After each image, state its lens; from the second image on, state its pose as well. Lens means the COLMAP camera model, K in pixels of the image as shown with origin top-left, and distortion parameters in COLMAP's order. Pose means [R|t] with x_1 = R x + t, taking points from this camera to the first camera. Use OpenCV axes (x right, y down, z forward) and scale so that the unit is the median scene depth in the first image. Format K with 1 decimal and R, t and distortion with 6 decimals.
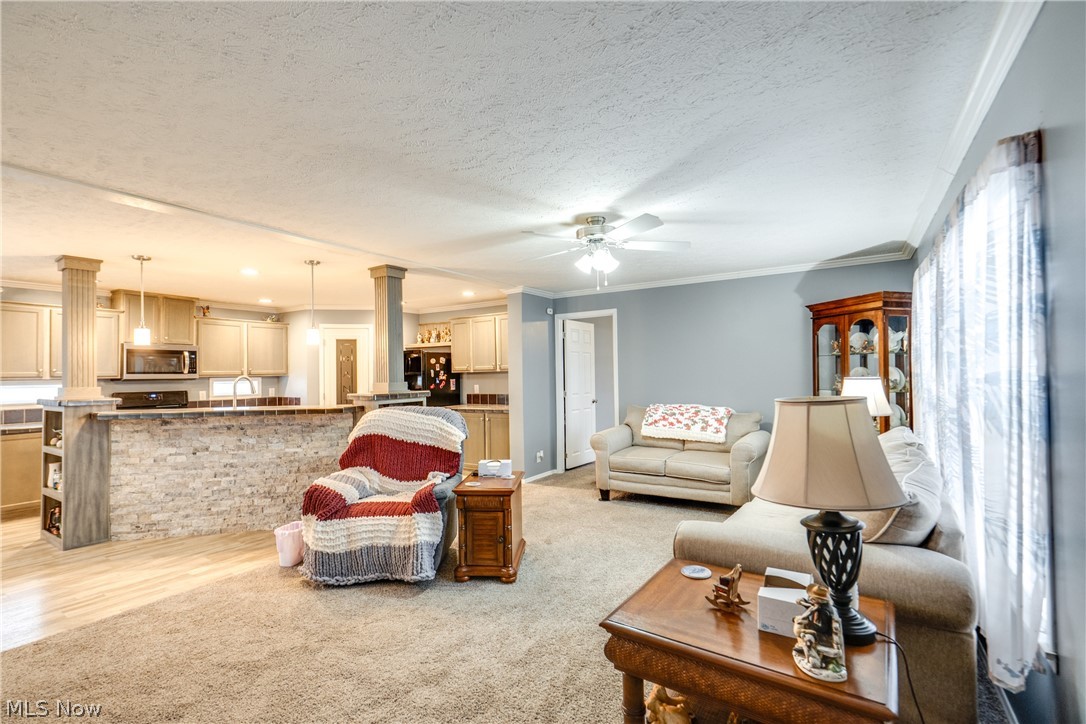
lens RADIAL K [[476.1, 0, 528.5], [0, 476.1, 364.0], [0, 0, 1]] dist [0.010294, 0.000182]
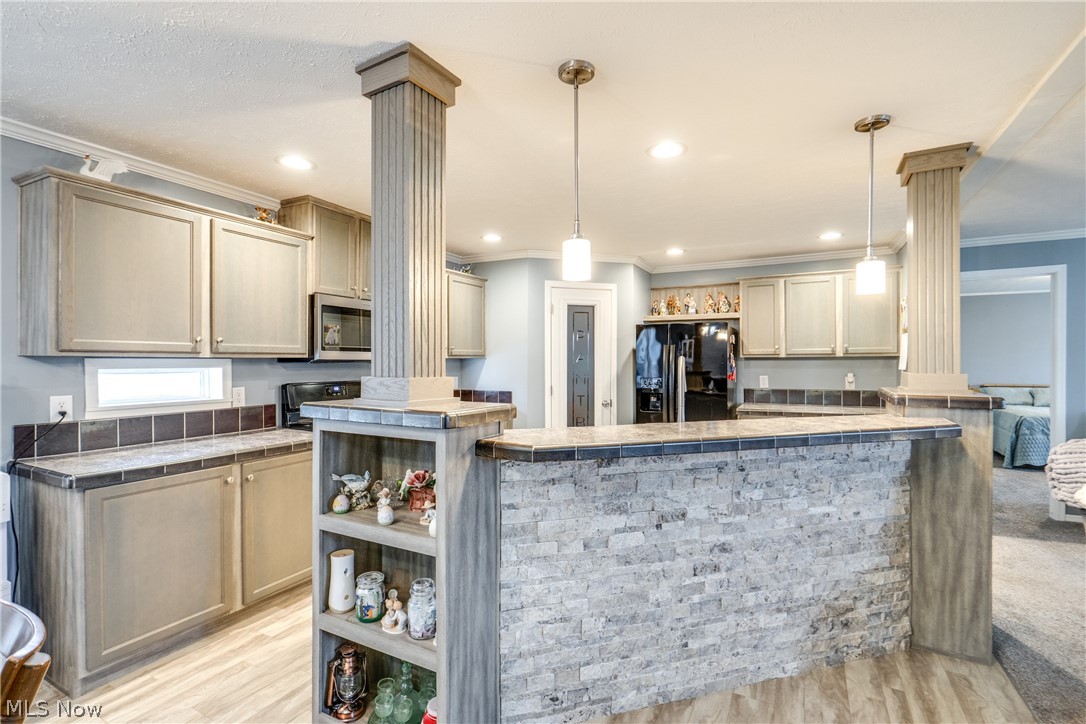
lens RADIAL K [[489.0, 0, 553.8], [0, 489.0, 362.1], [0, 0, 1]] dist [-0.002470, 0.000385]
pose [[0.994543, 0.014168, 0.103365, -0.822369], [-0.016475, 0.999633, 0.021492, 0.023223], [-0.103023, -0.023078, 0.994411, 0.539044]]
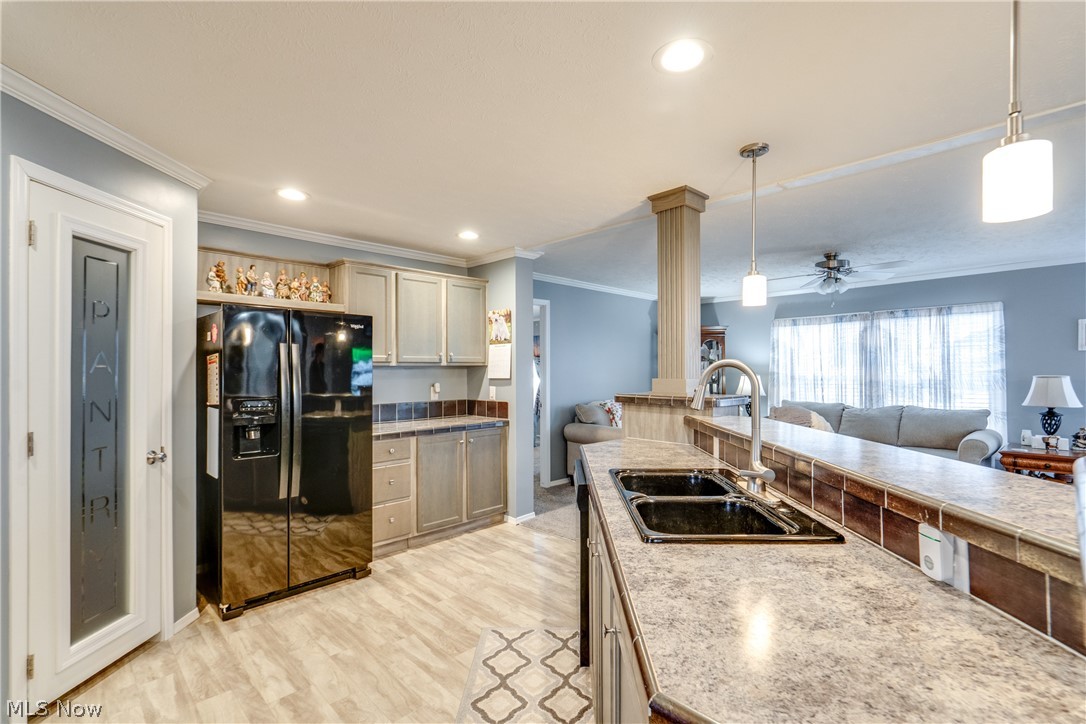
lens RADIAL K [[495.8, 0, 545.9], [0, 495.8, 368.8], [0, 0, 1]] dist [-0.002026, 0.000461]
pose [[0.209499, 0.020088, 0.977602, -1.045233], [-0.021545, 0.999641, -0.015924, 0.042040], [-0.977571, -0.017726, 0.209857, 1.116583]]
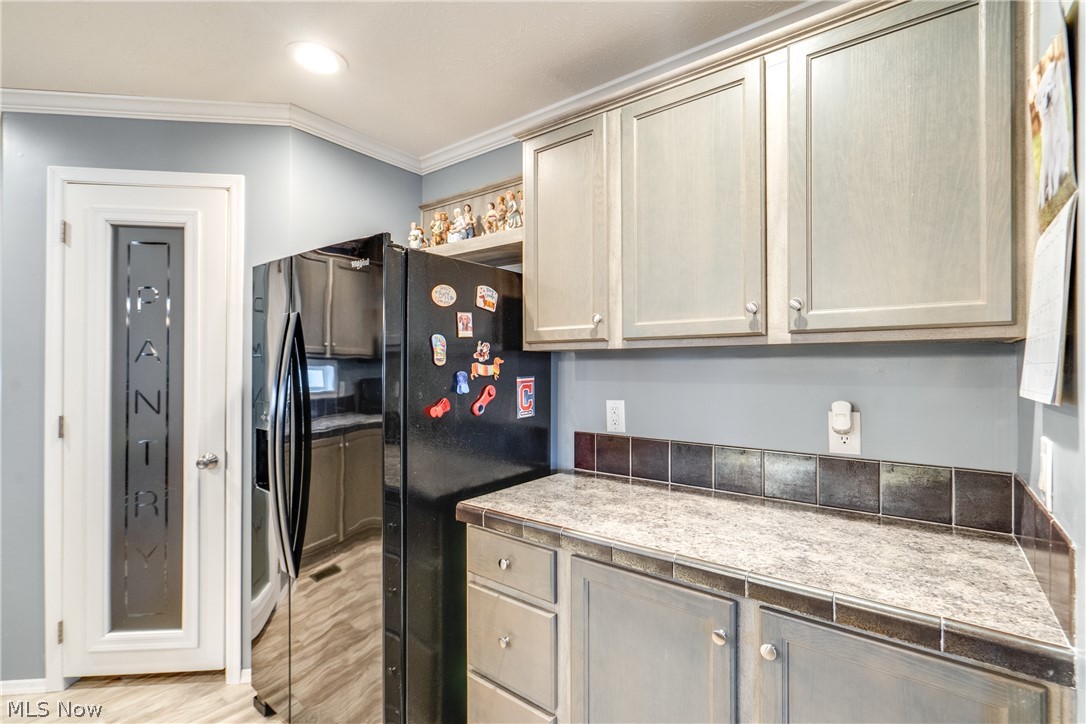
lens RADIAL K [[492.7, 0, 540.9], [0, 492.7, 363.6], [0, 0, 1]] dist [-0.002771, 0.000169]
pose [[0.996641, 0.021387, -0.079058, -0.215372], [-0.020089, 0.999651, 0.017167, 0.033332], [0.079397, -0.015521, 0.996722, 1.221645]]
